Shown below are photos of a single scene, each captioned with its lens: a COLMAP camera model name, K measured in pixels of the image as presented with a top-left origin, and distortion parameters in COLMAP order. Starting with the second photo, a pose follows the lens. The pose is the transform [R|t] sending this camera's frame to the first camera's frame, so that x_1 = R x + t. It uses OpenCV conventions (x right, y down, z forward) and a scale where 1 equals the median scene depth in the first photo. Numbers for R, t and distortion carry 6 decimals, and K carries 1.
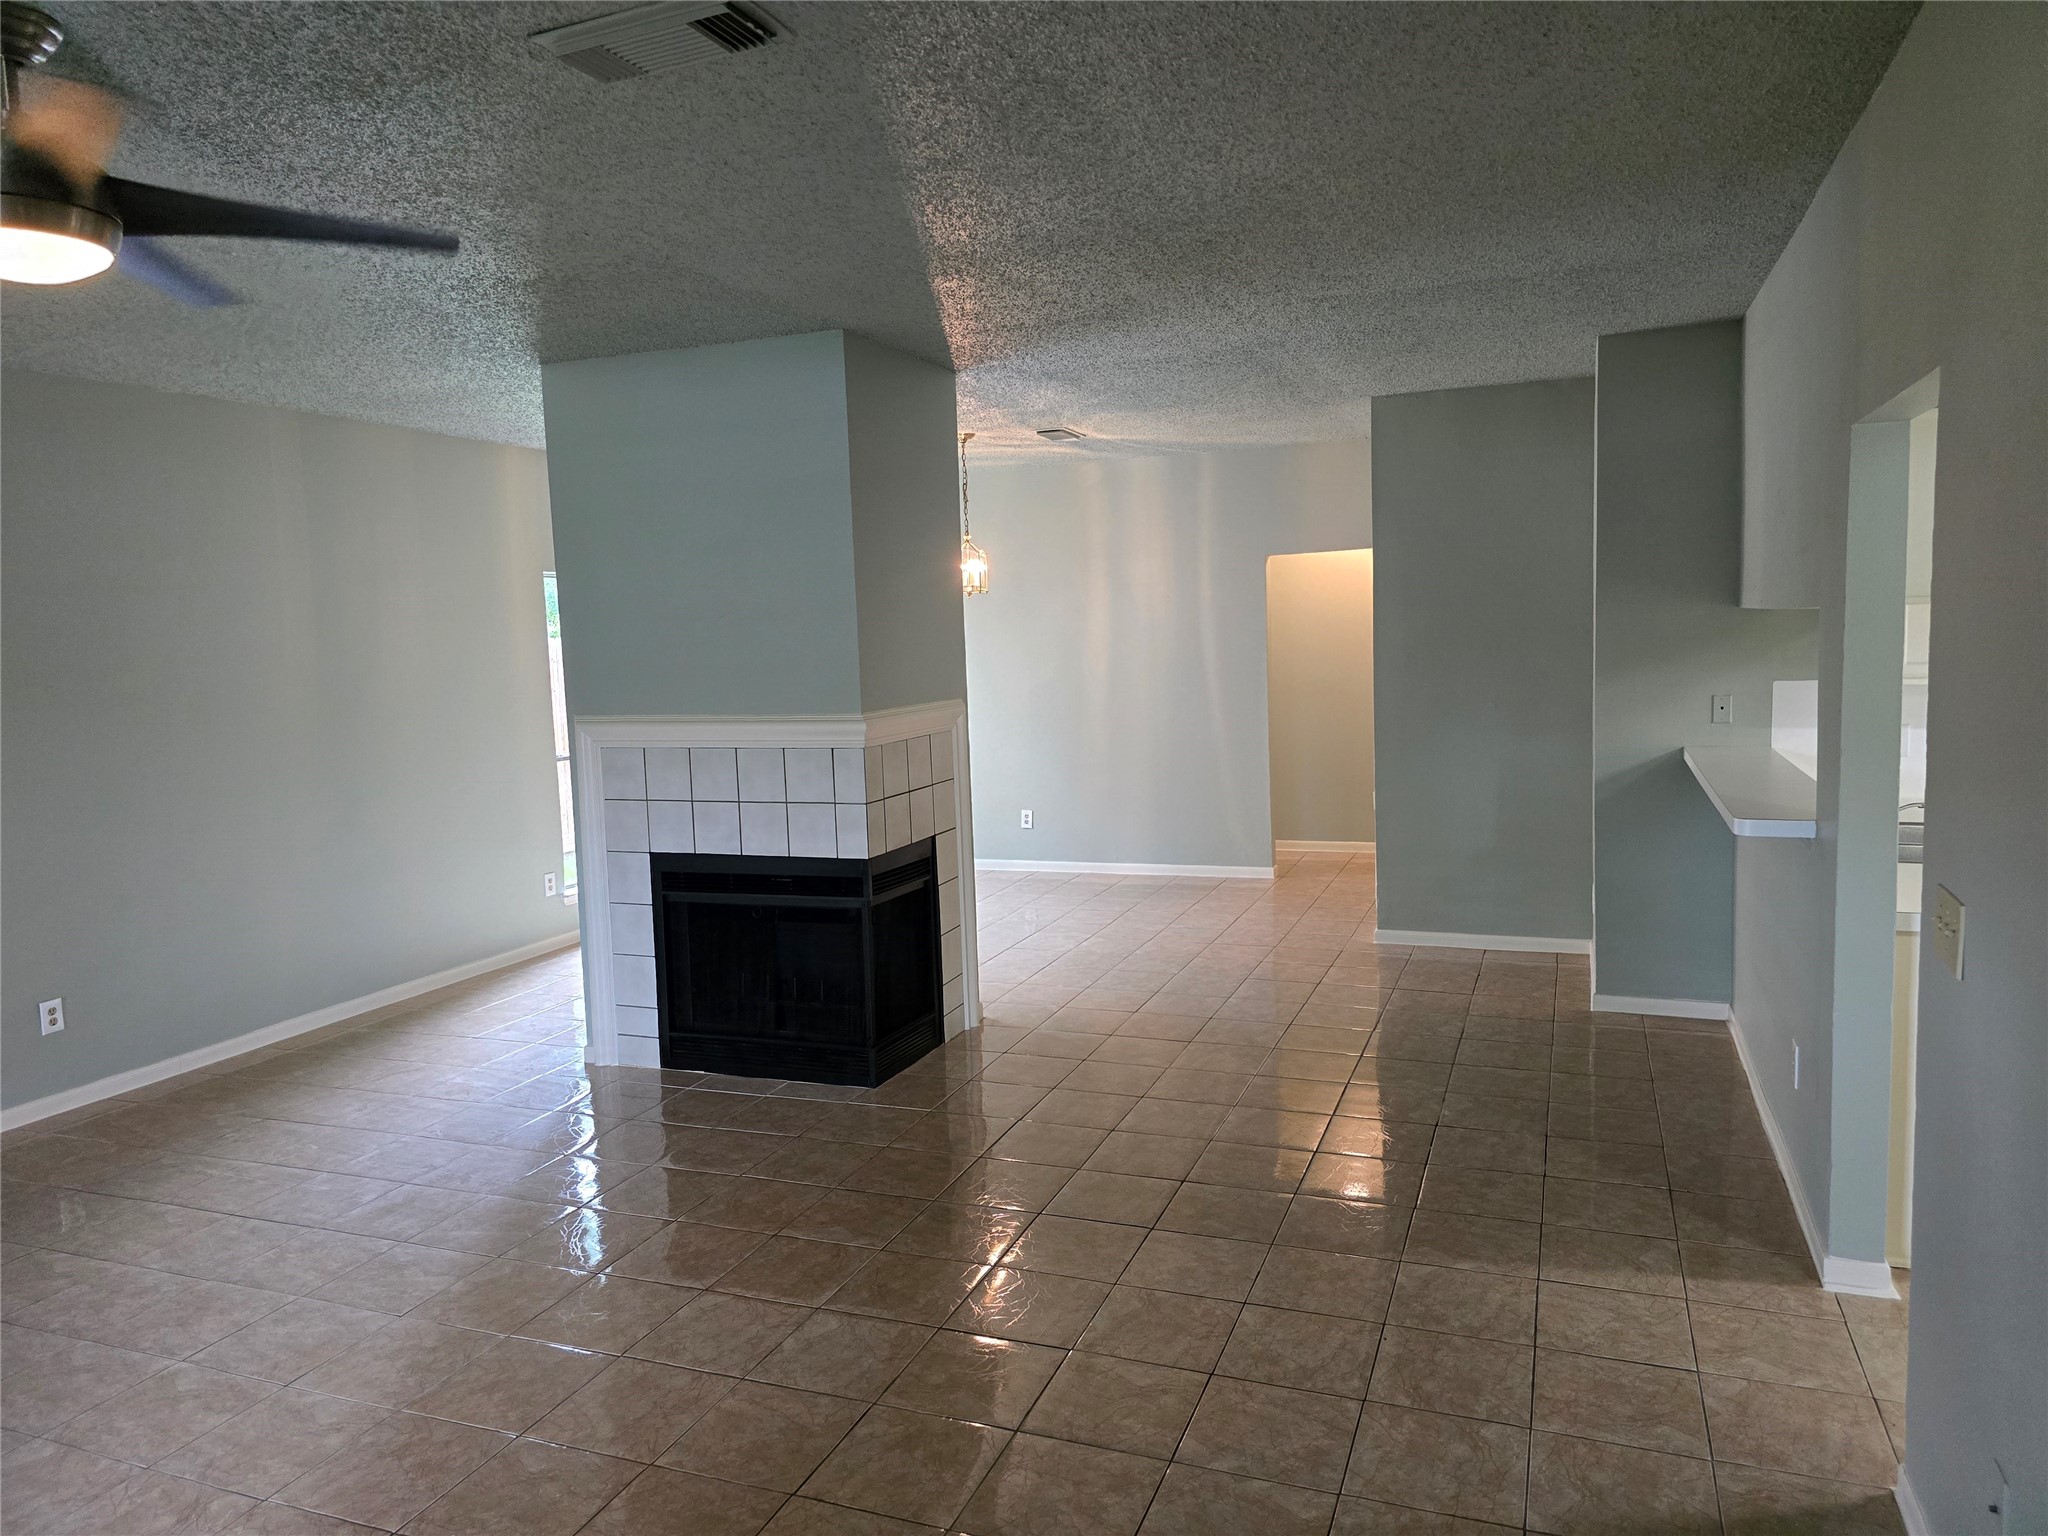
lens RADIAL K [[1377.1, 0, 1035.2], [0, 1377.1, 753.1], [0, 0, 1]] dist [0.052760, -0.041464]
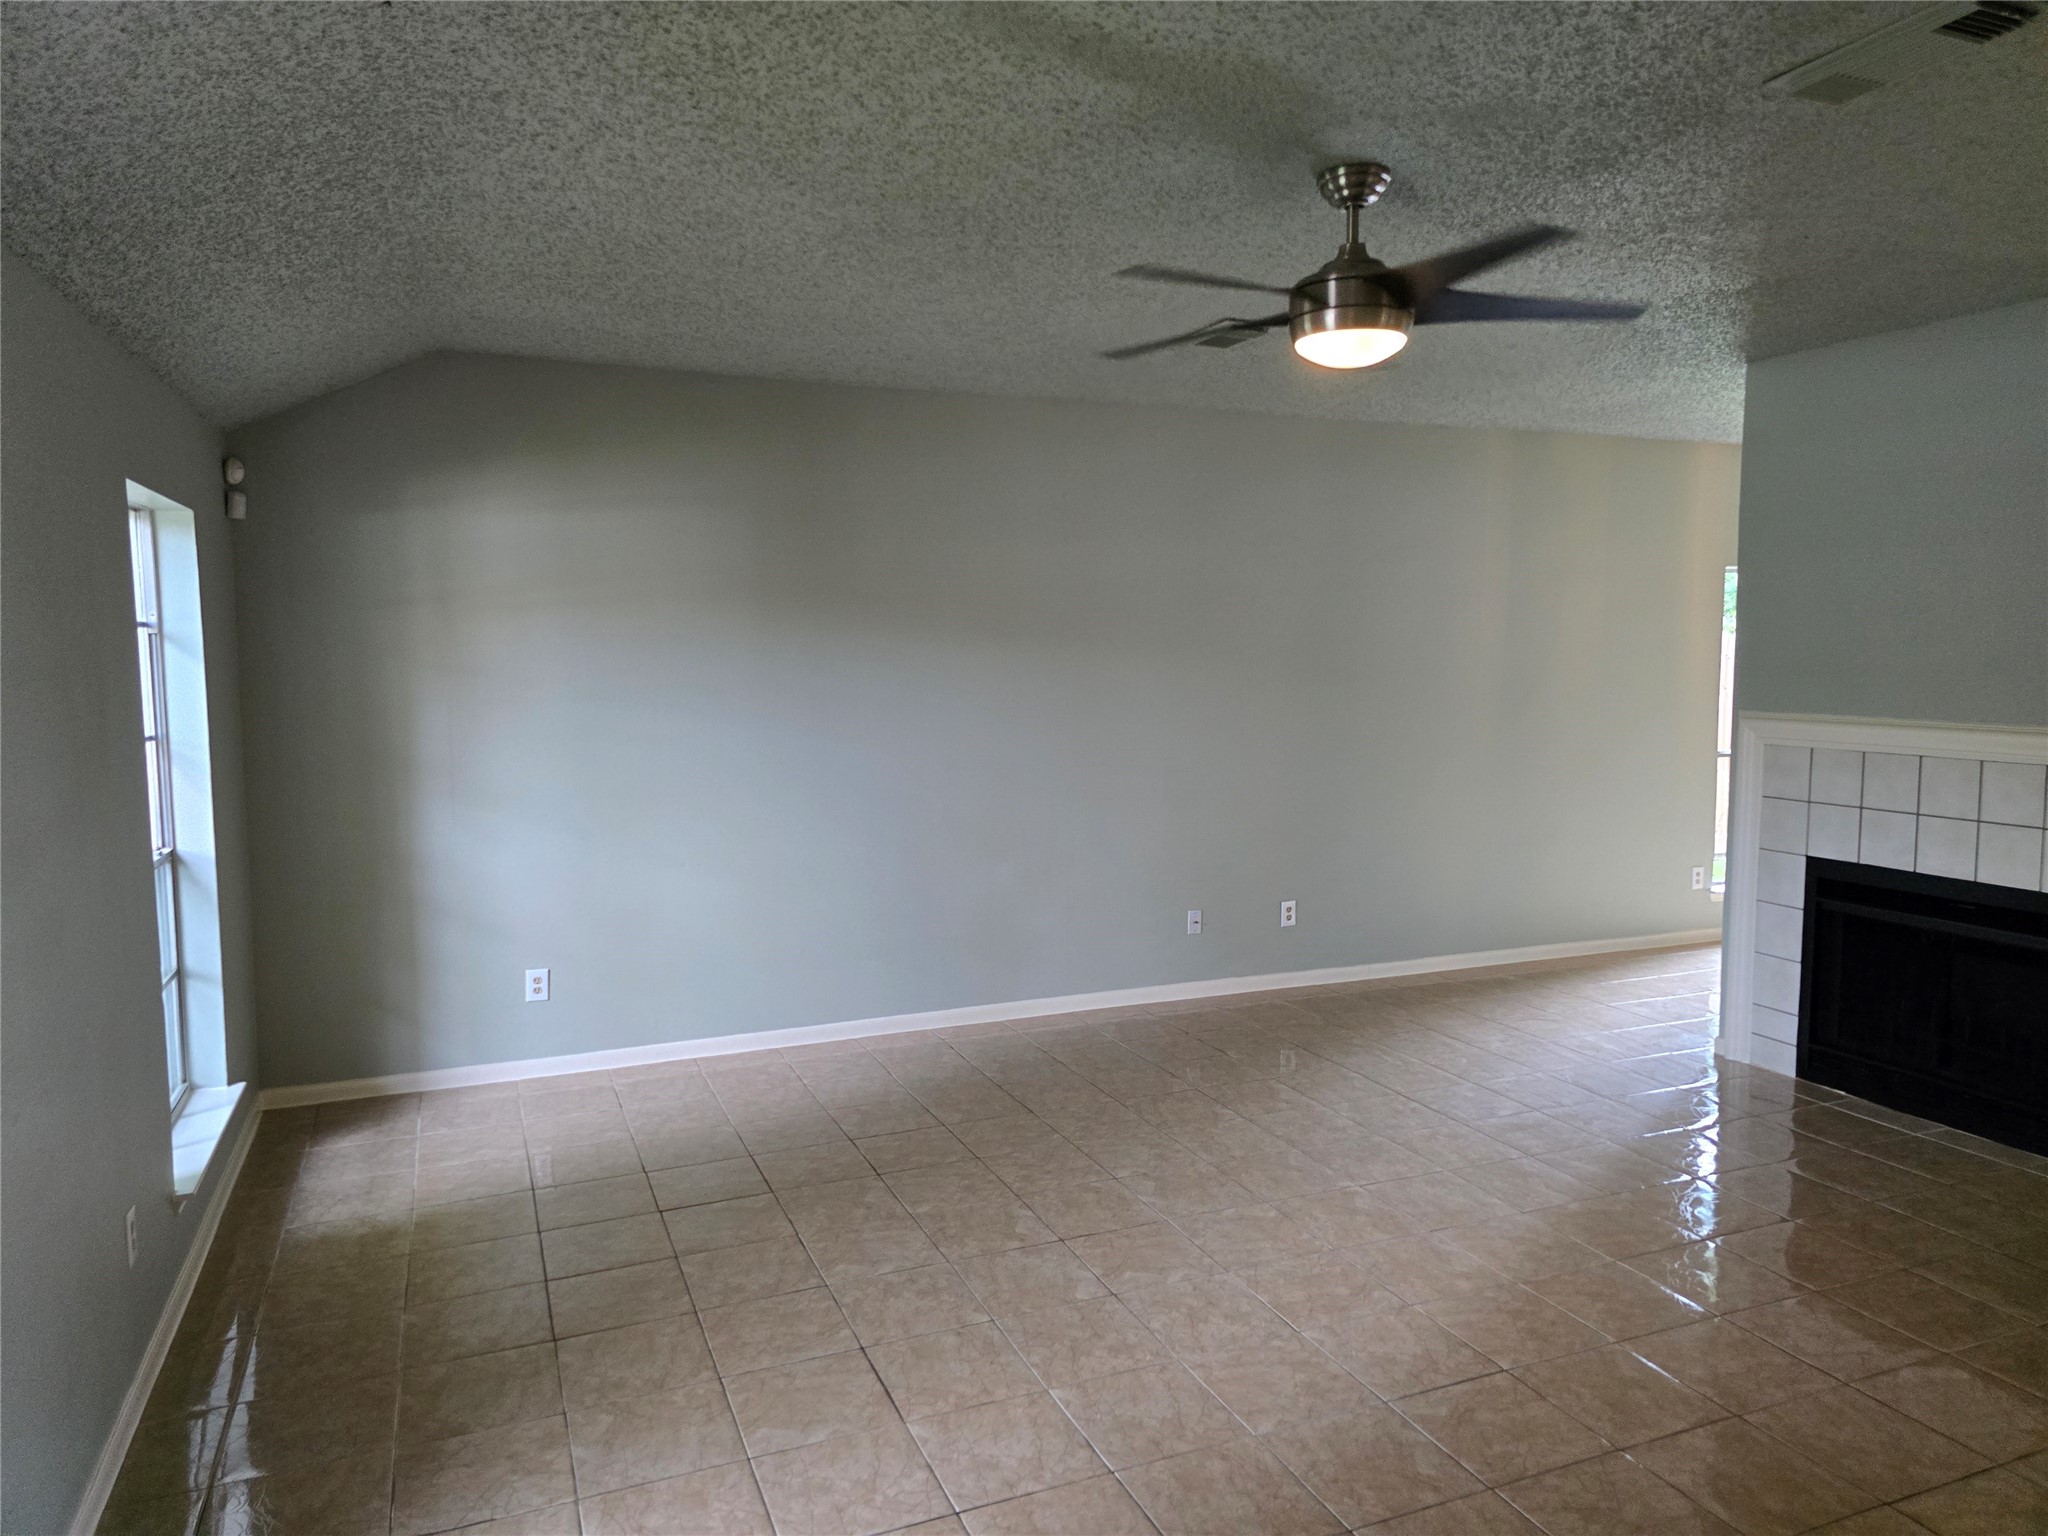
lens RADIAL K [[1377.1, 0, 1022.0], [0, 1377.1, 768.3], [0, 0, 1]] dist [0.052760, -0.041464]
pose [[0.693043, 0.096008, -0.714474, 0.043093], [-0.085157, 0.995056, 0.051108, 0.009717], [0.715849, 0.025423, 0.697793, -0.104301]]
